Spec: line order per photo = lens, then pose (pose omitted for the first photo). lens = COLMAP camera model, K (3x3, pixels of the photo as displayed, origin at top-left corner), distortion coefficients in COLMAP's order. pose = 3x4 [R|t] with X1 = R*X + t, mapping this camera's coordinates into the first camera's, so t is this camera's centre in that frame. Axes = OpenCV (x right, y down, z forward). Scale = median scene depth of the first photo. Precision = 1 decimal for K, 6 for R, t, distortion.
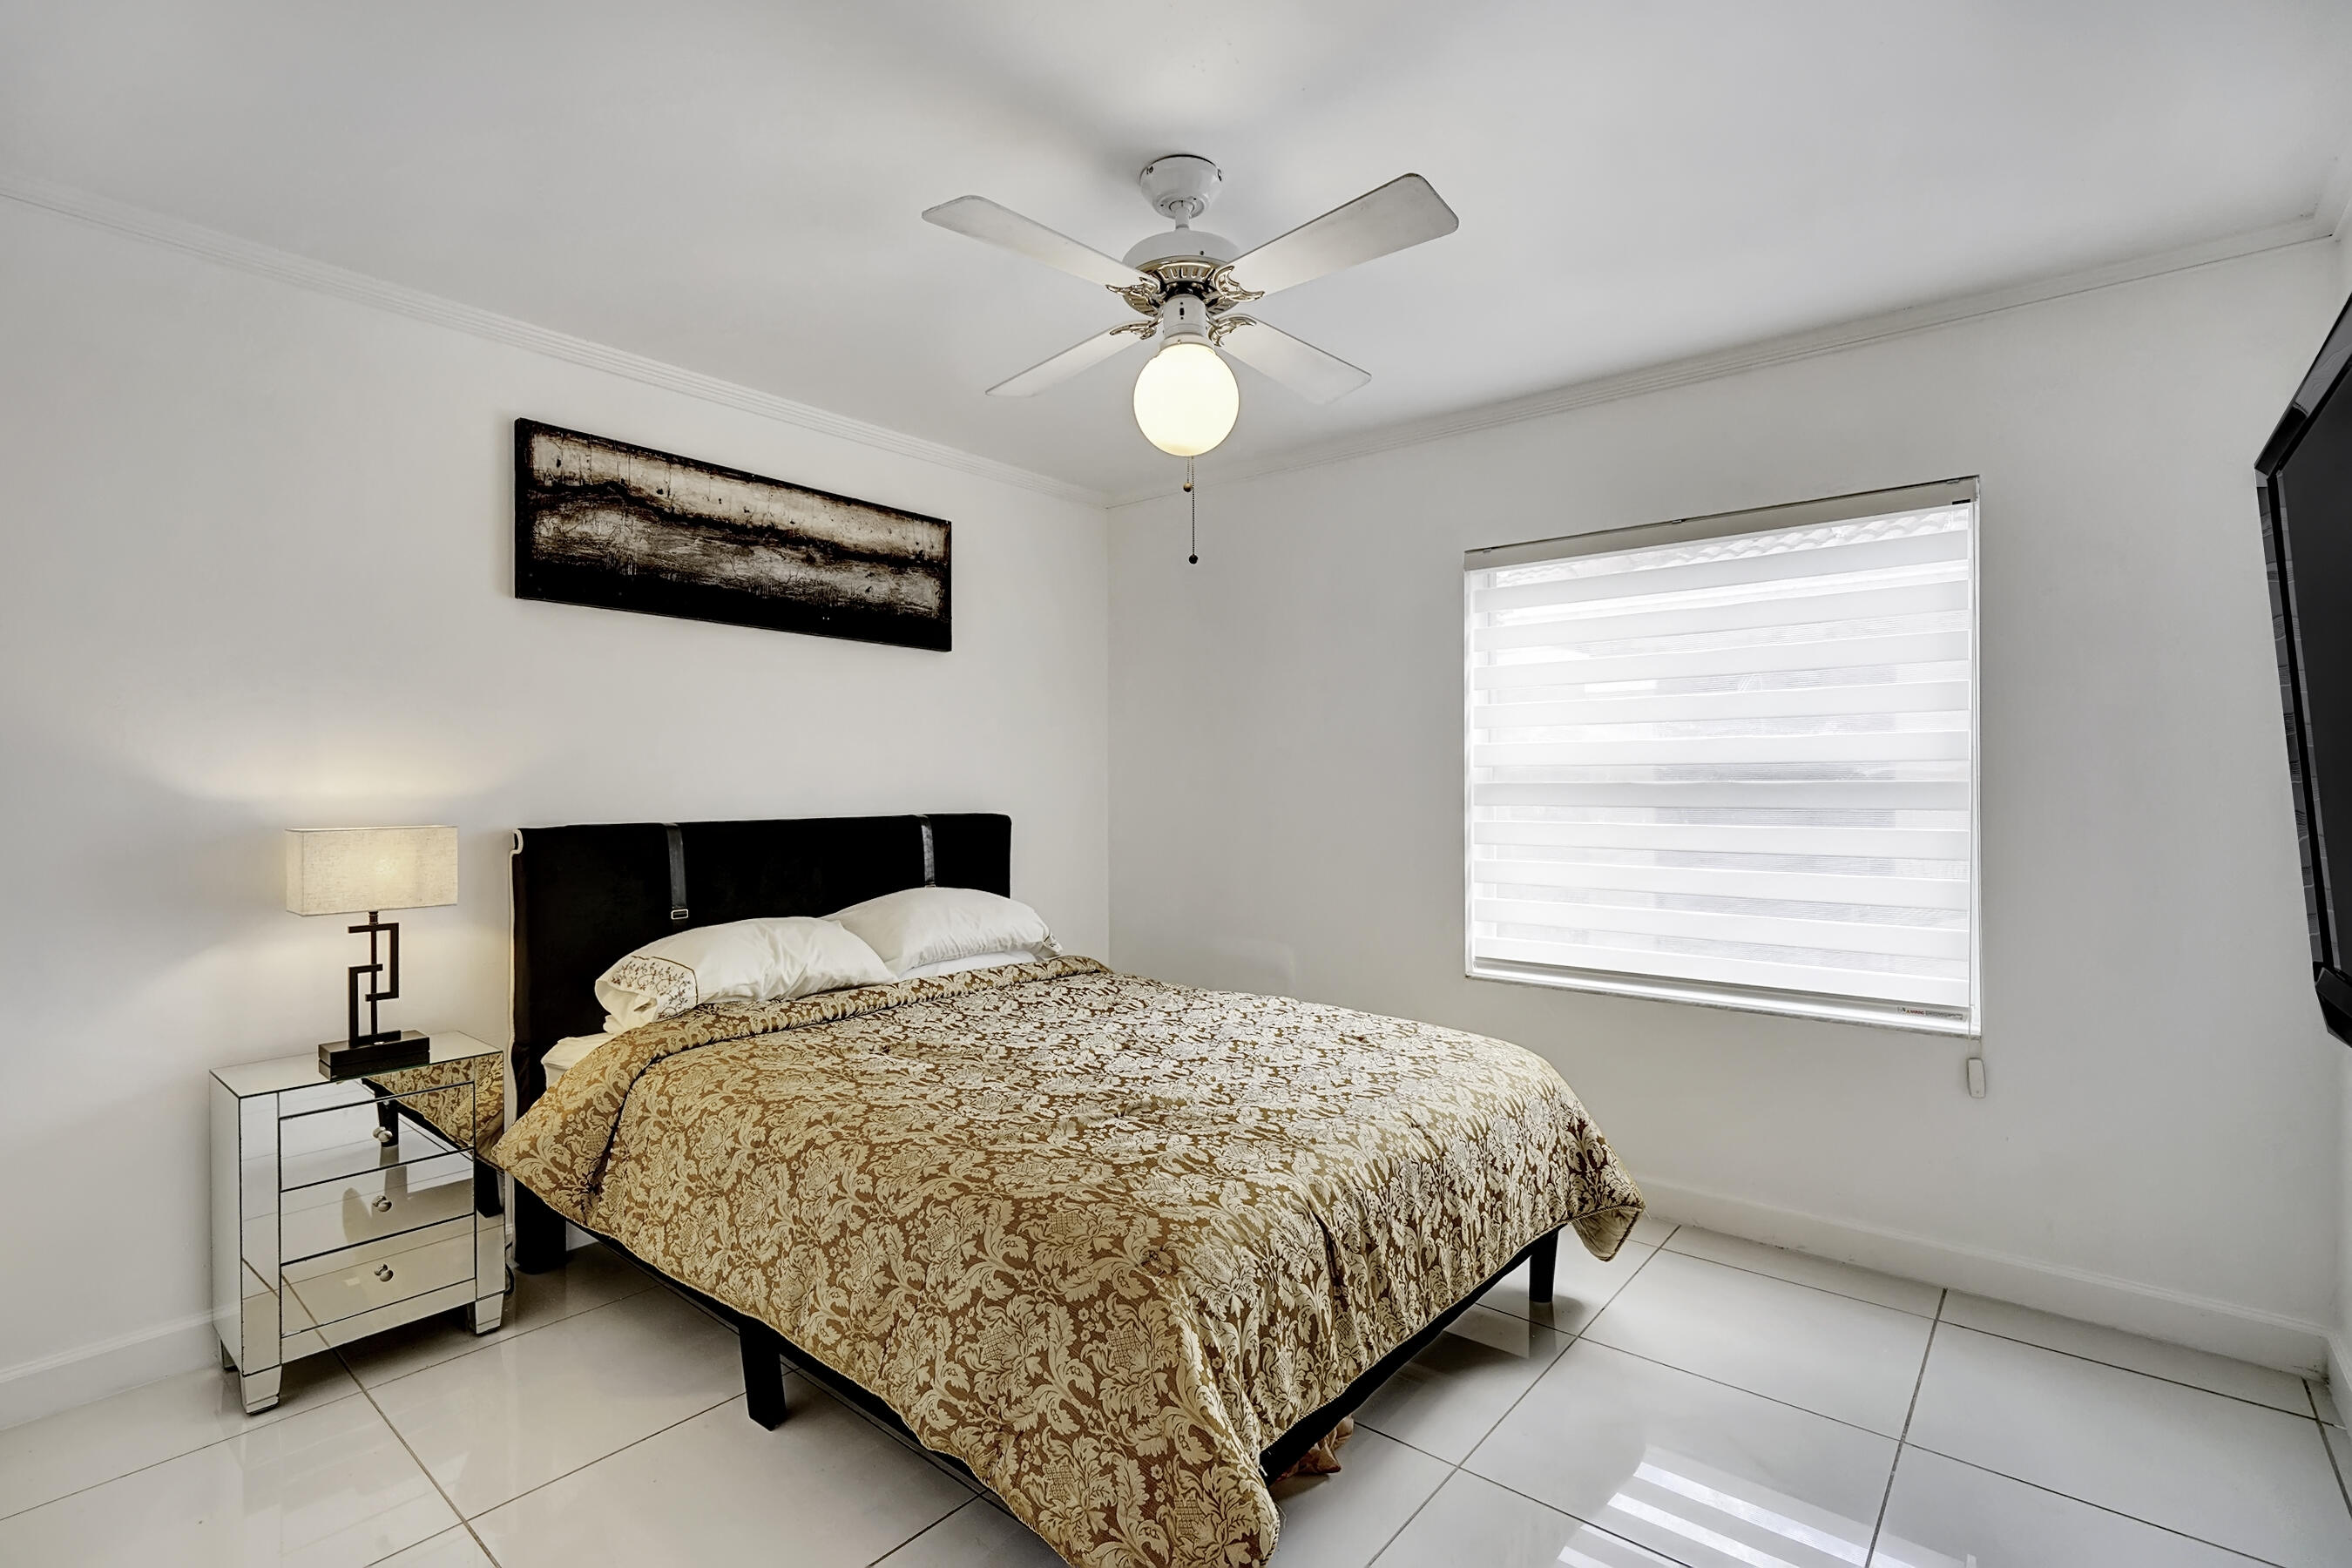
lens RADIAL K [[1084.0, 0, 1182.1], [0, 1084.0, 786.2], [0, 0, 1]] dist [-0.004783, 0.003064]
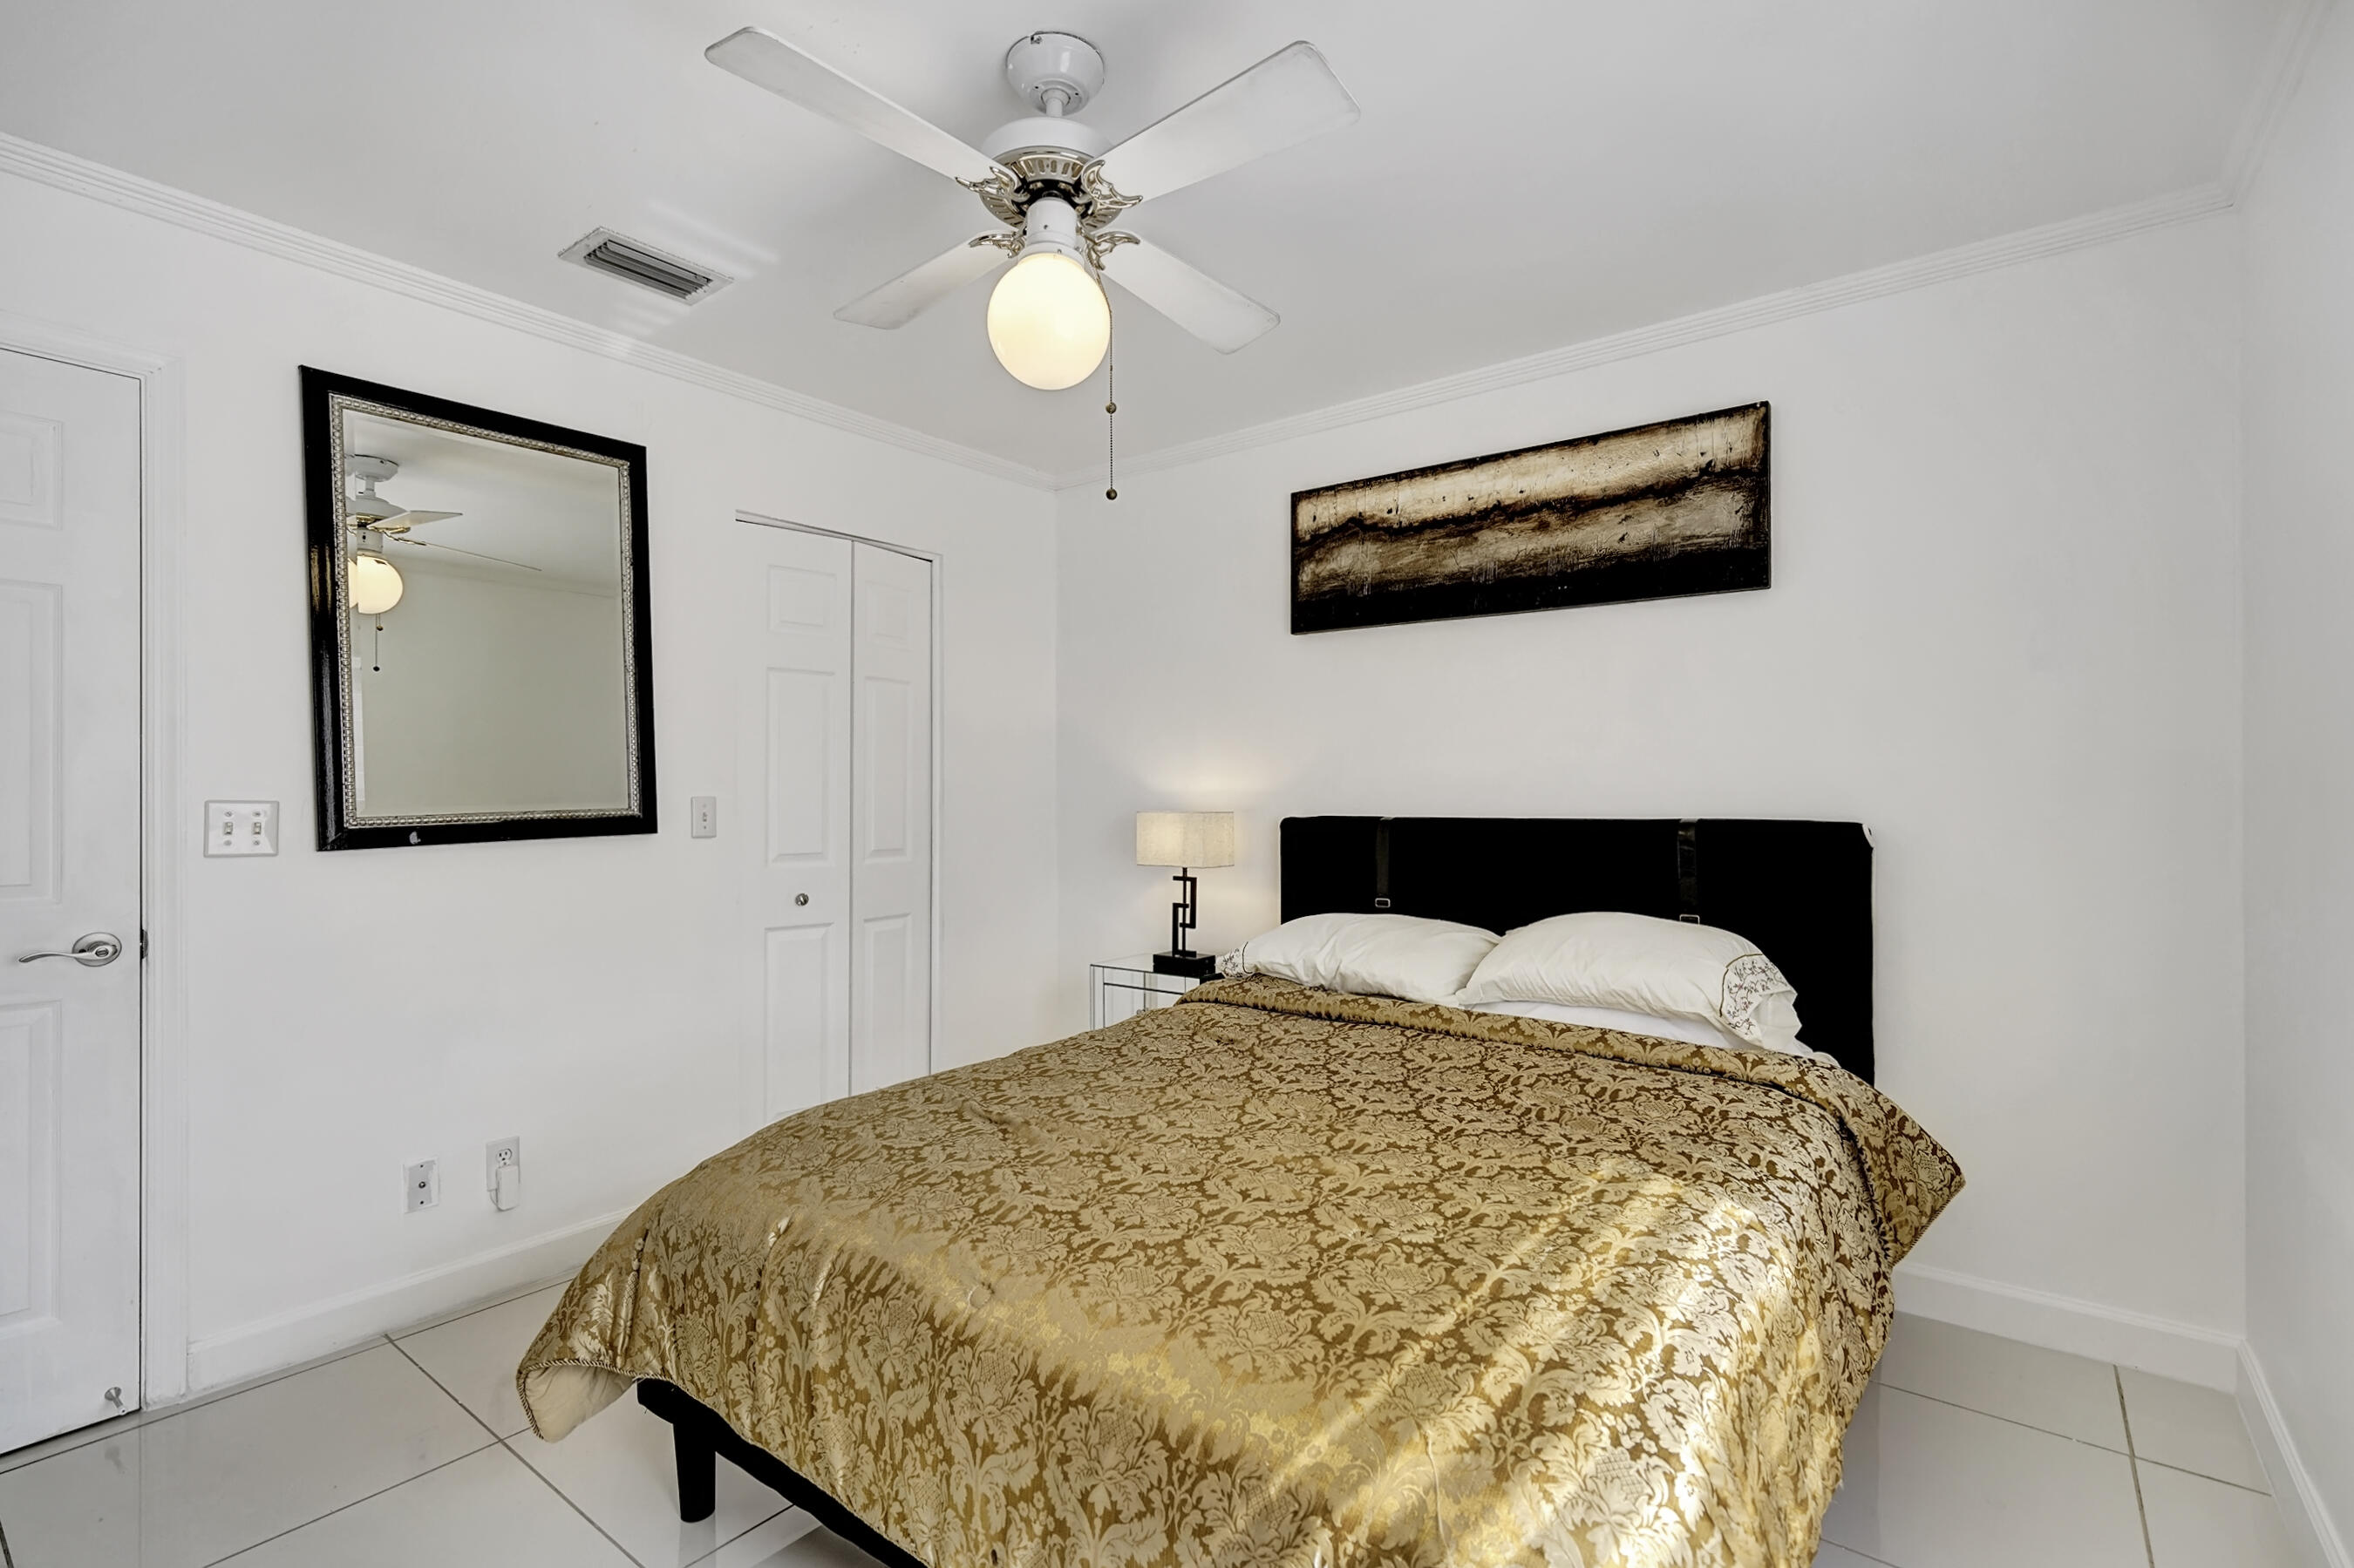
lens RADIAL K [[1084.8, 0, 1182.4], [0, 1084.8, 792.2], [0, 0, 1]] dist [-0.004783, 0.003064]
pose [[0.024349, 0.002011, -0.999701, 0.608565], [0.001824, 0.999996, 0.002056, 0.006665], [0.999702, -0.001874, 0.024345, 0.780513]]
